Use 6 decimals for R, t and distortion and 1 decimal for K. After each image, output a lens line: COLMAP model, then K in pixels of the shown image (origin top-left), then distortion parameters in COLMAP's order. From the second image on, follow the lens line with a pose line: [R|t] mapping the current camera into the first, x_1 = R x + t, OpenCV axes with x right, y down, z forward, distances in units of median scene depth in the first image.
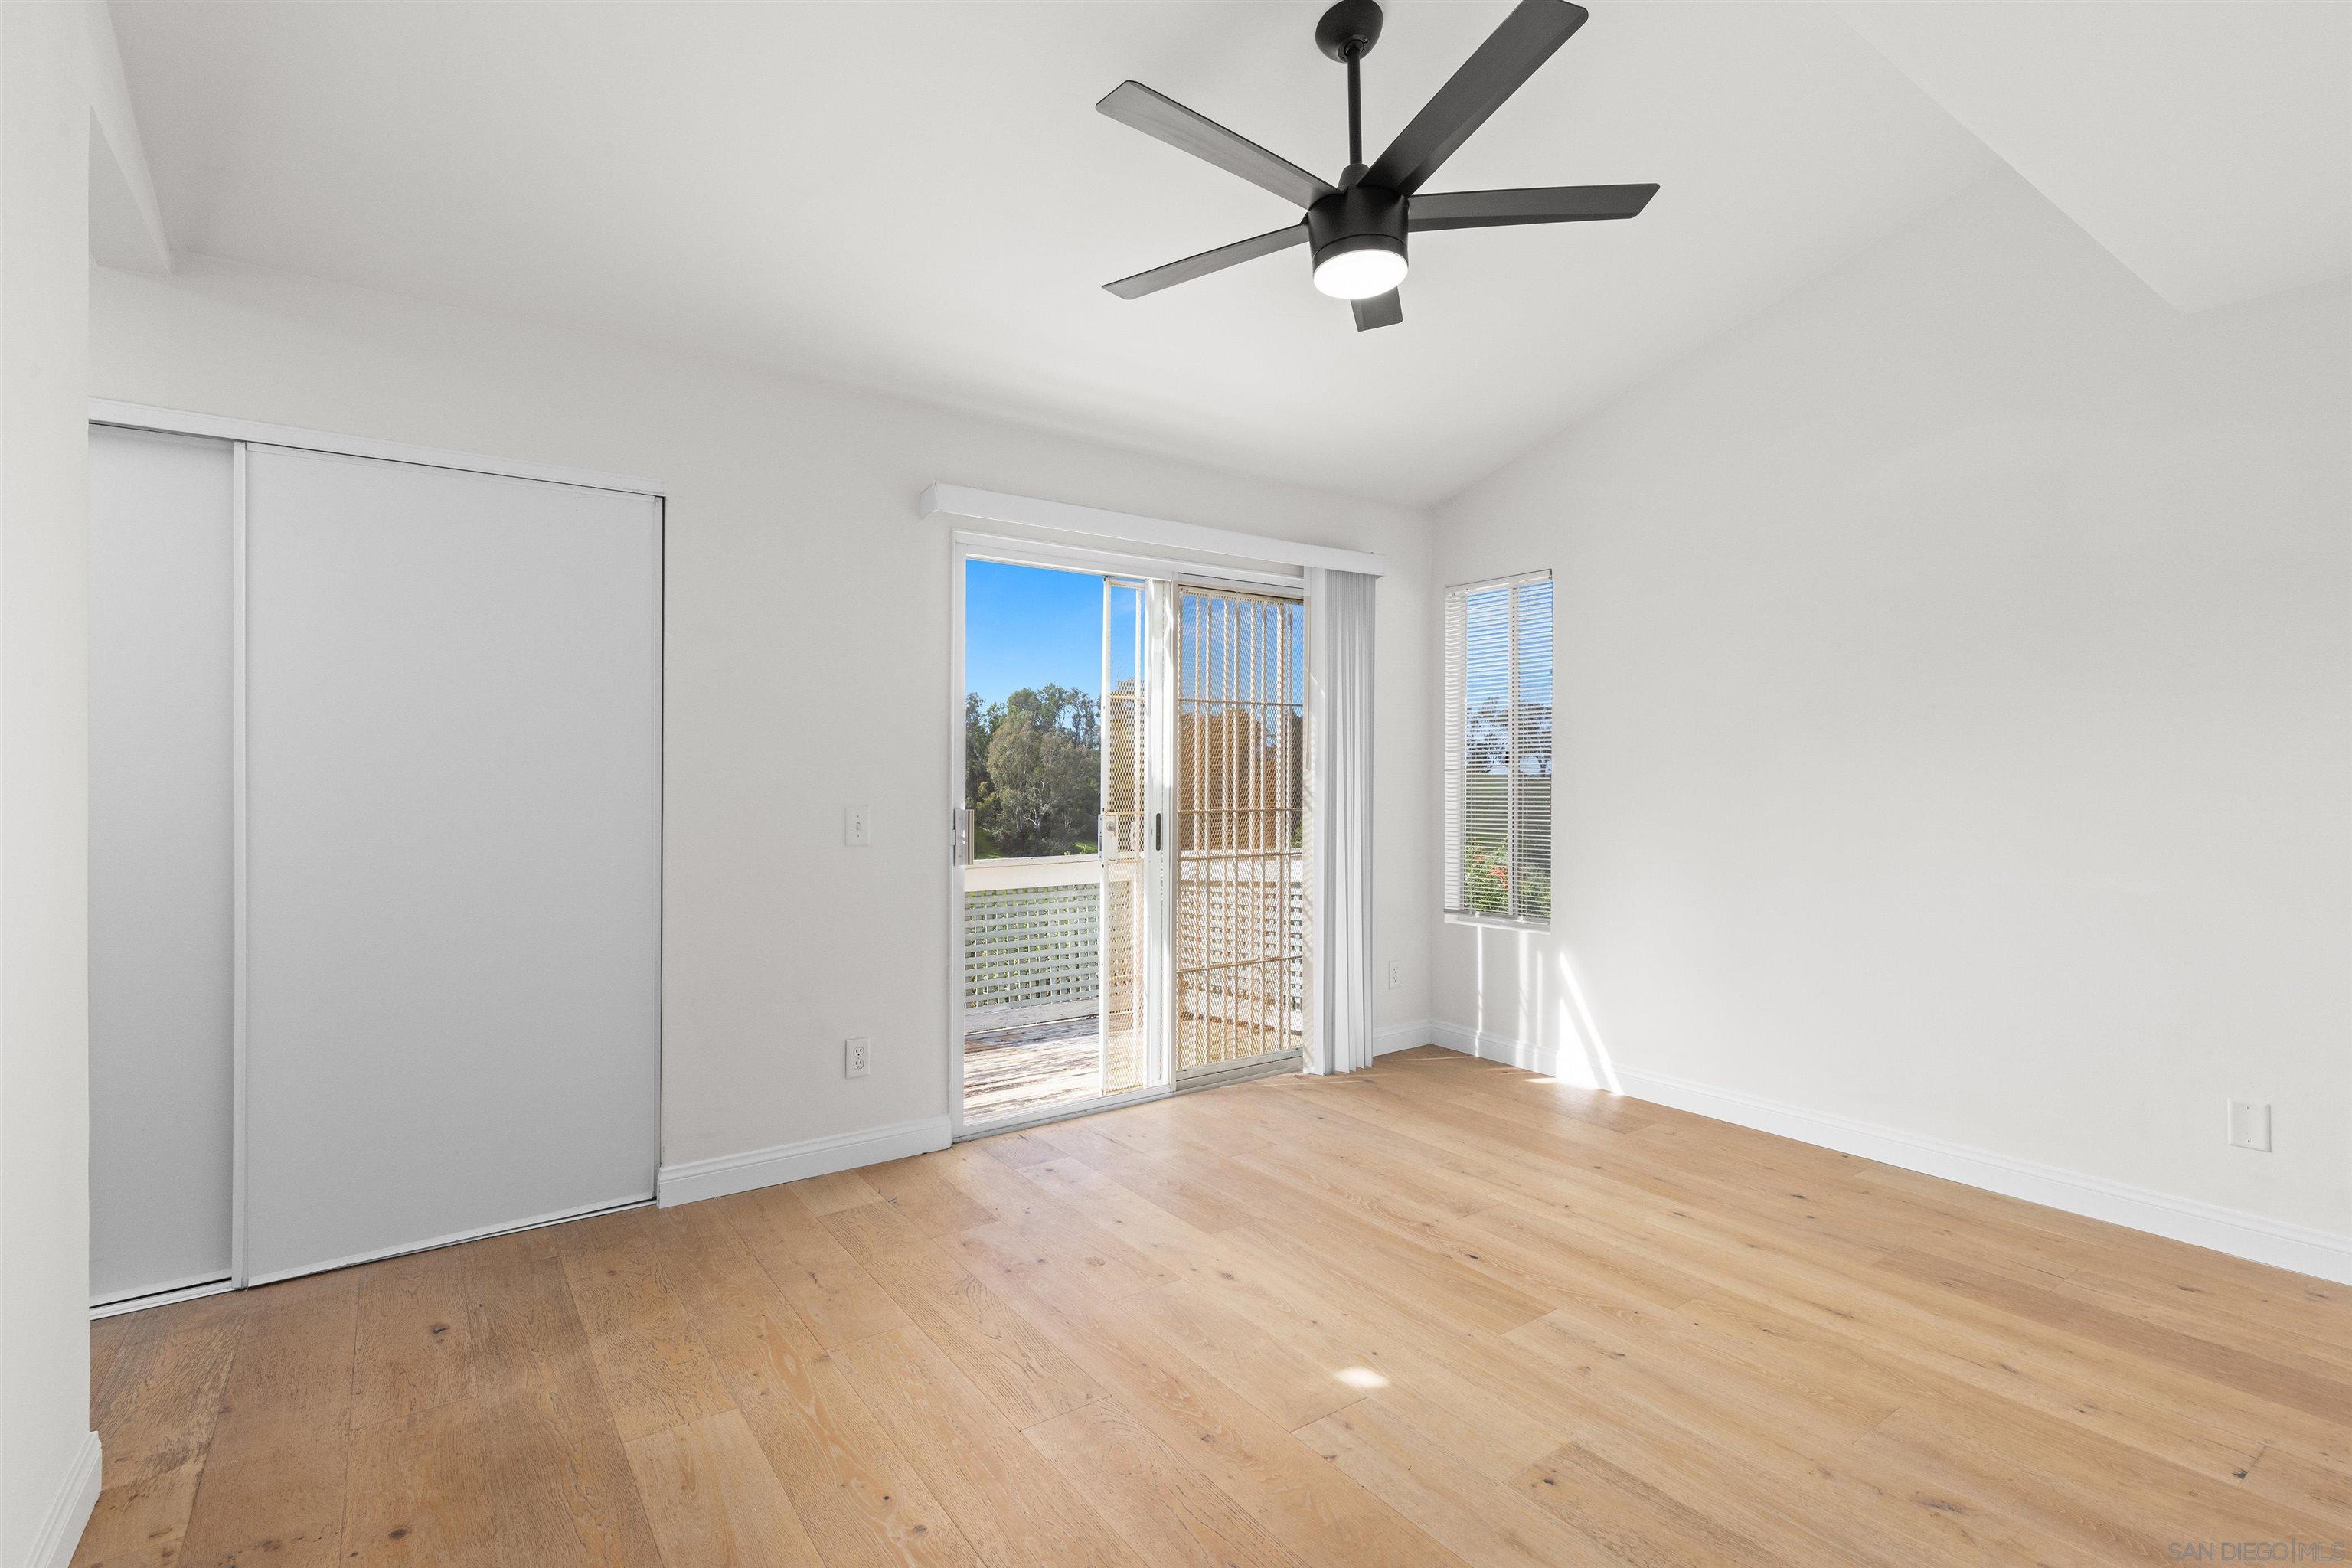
lens RADIAL K [[1106.1, 0, 1188.4], [0, 1106.1, 776.6], [0, 0, 1]] dist [0.001959, 0.000172]
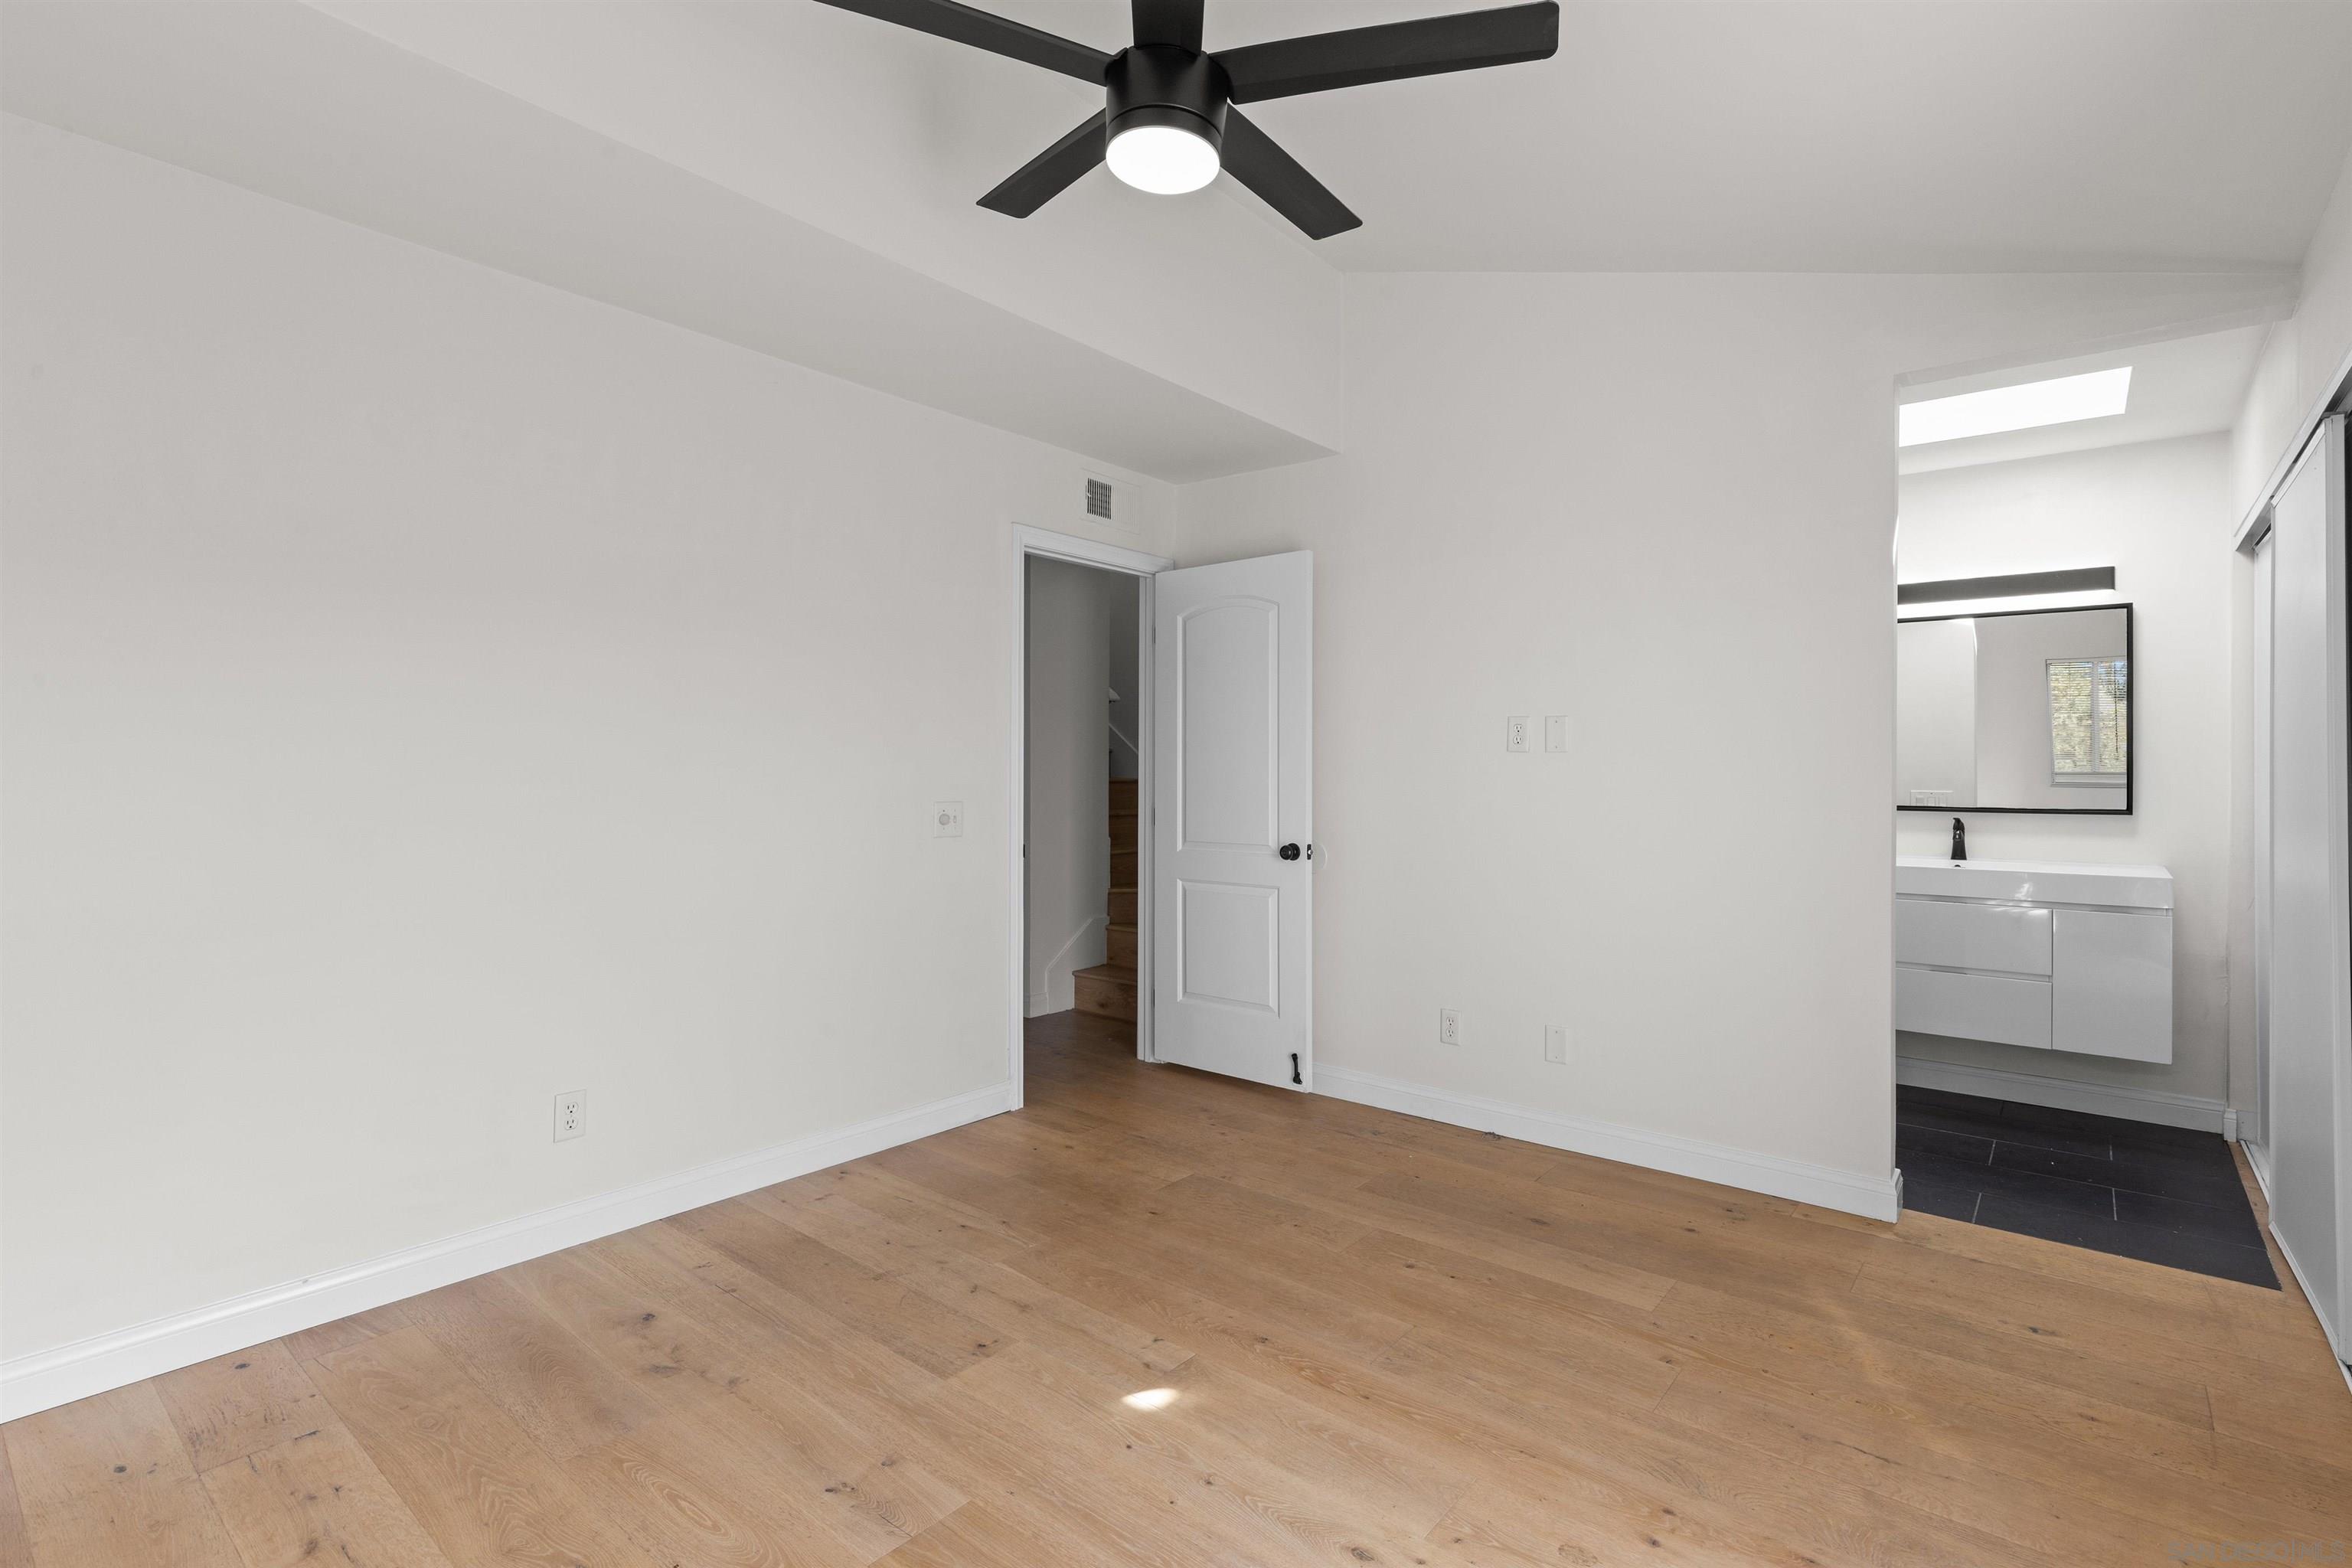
lens RADIAL K [[1106.1, 0, 1193.5], [0, 1106.1, 777.7], [0, 0, 1]] dist [0.001959, 0.000172]
pose [[-0.964878, -0.008099, -0.262572, 0.334486], [-0.011037, 0.999892, 0.009715, -0.007457], [0.262465, 0.012271, -0.964864, 1.754065]]
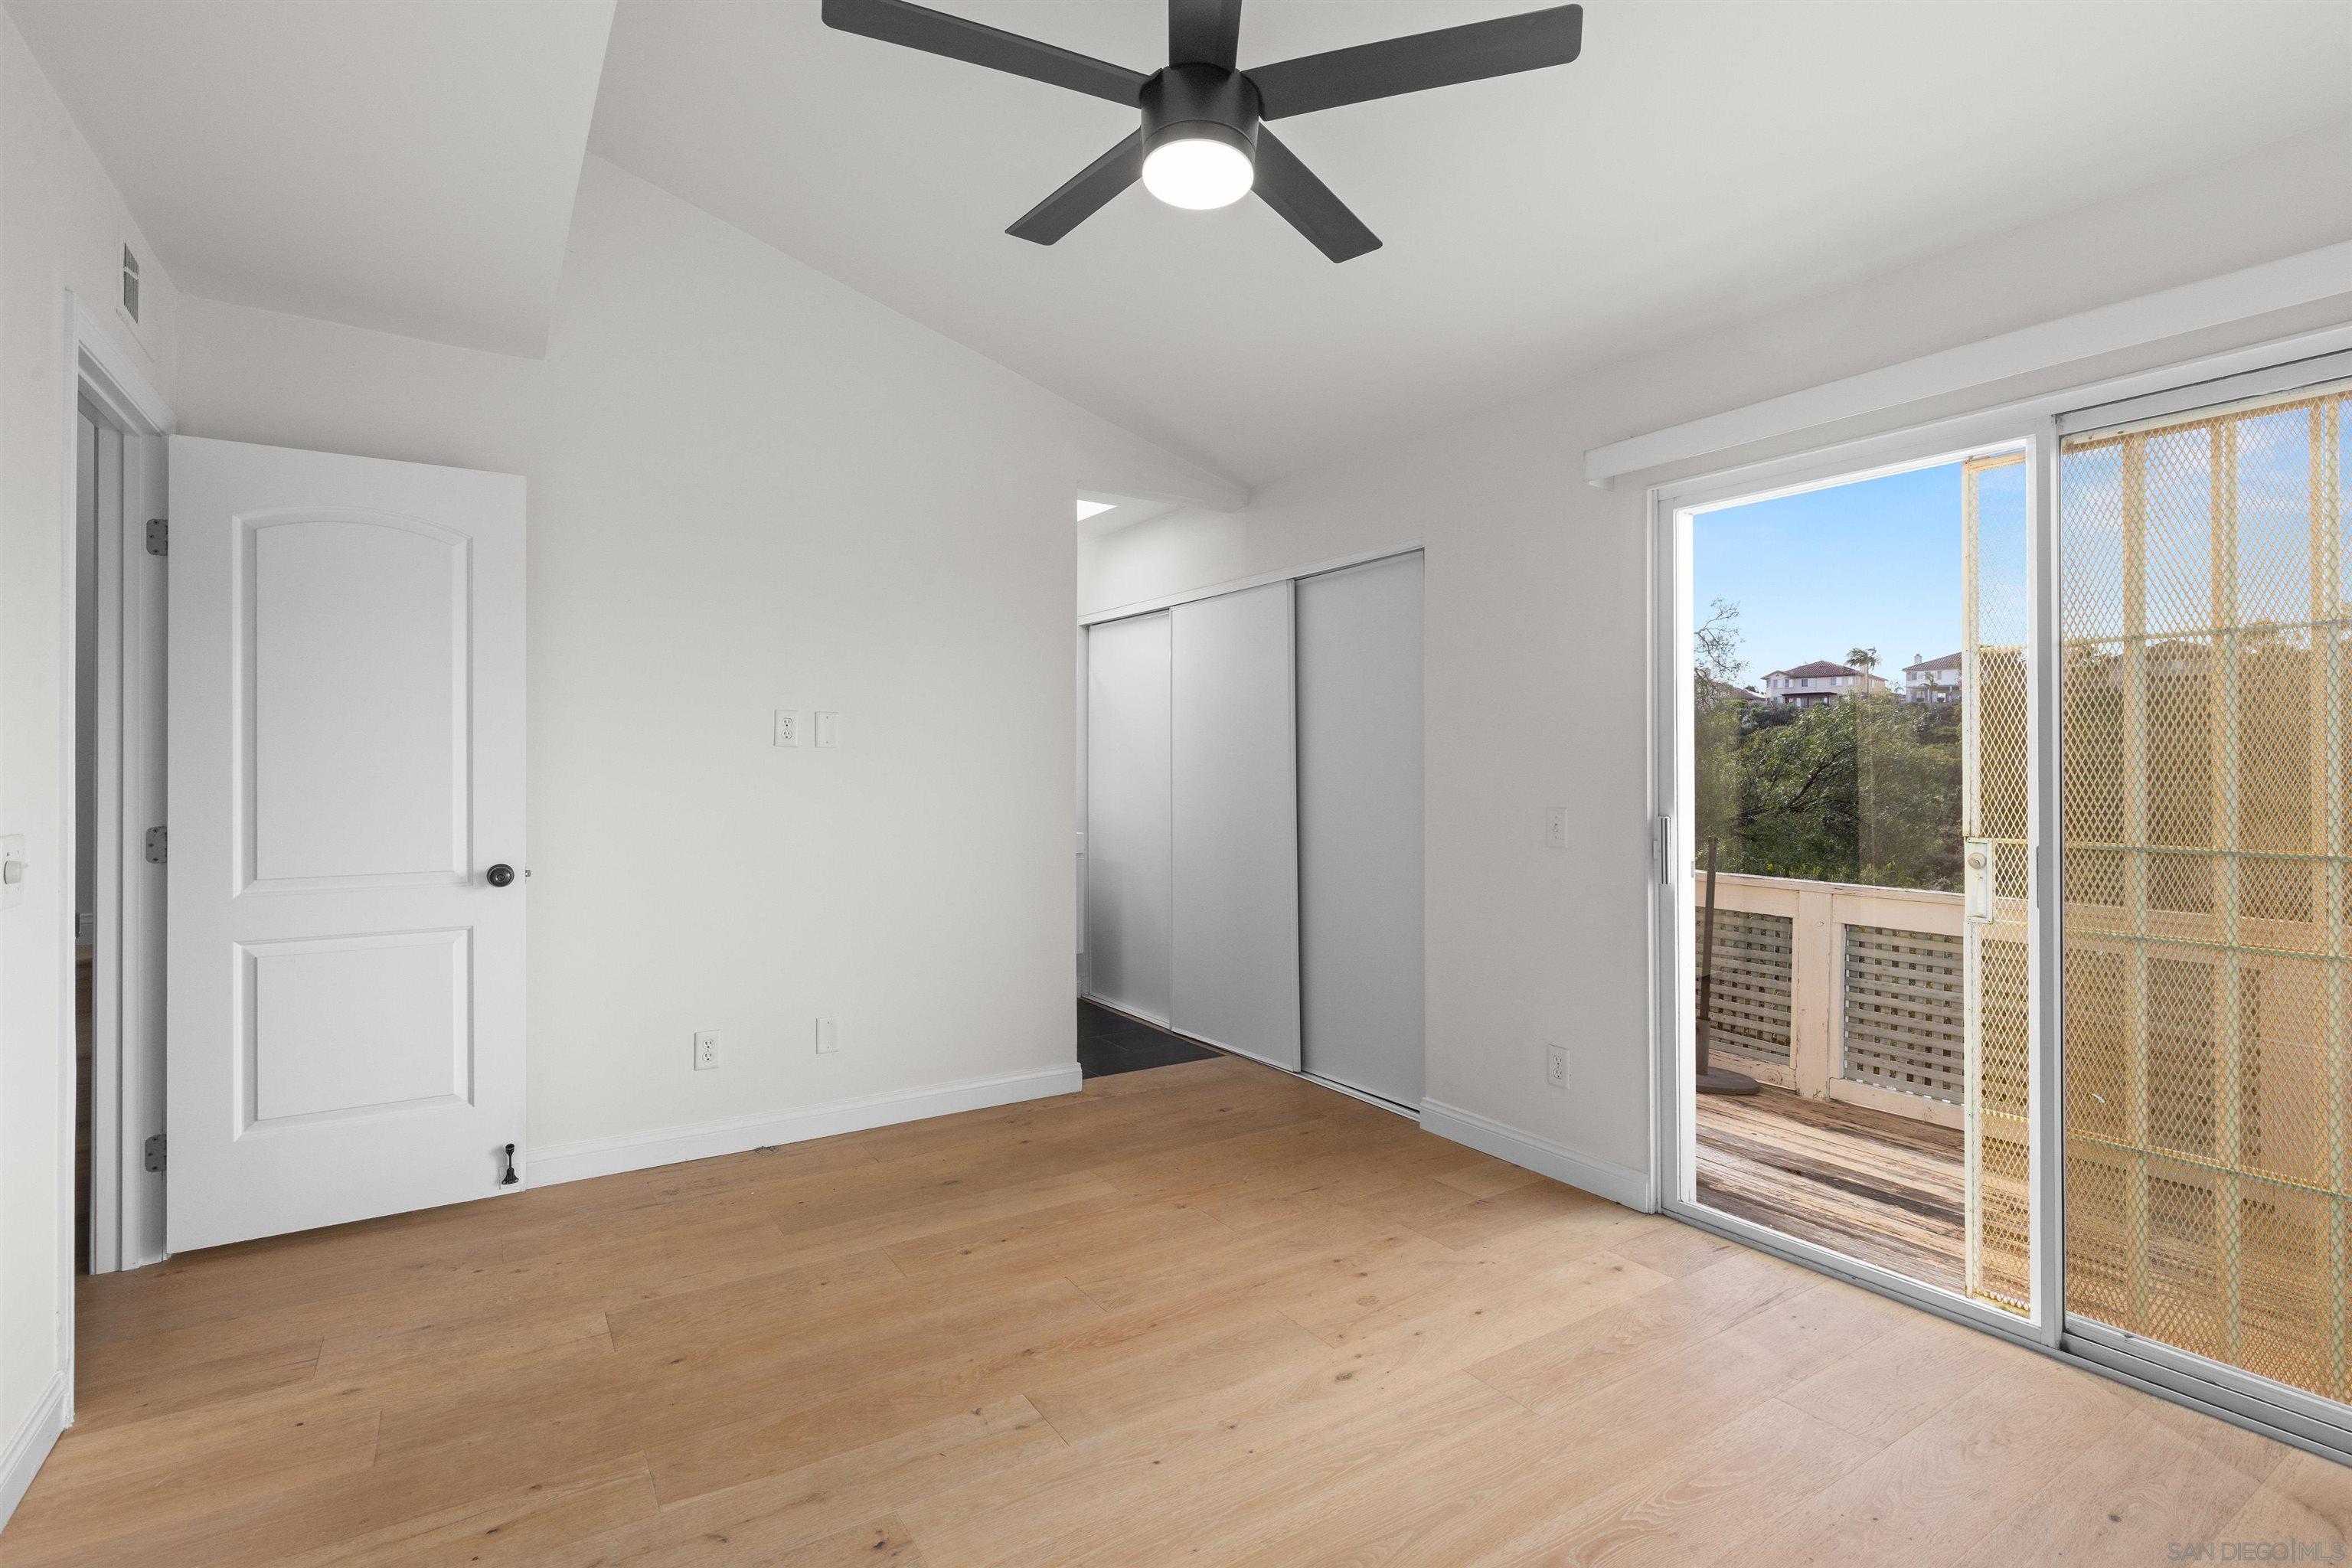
lens RADIAL K [[1106.1, 0, 1190.1], [0, 1106.1, 775.3], [0, 0, 1]] dist [0.001959, 0.000172]
pose [[-0.043194, 0.001162, -0.999066, 0.959033], [-0.006846, 0.999976, 0.001459, -0.000557], [0.999043, 0.006903, -0.043185, 1.009925]]
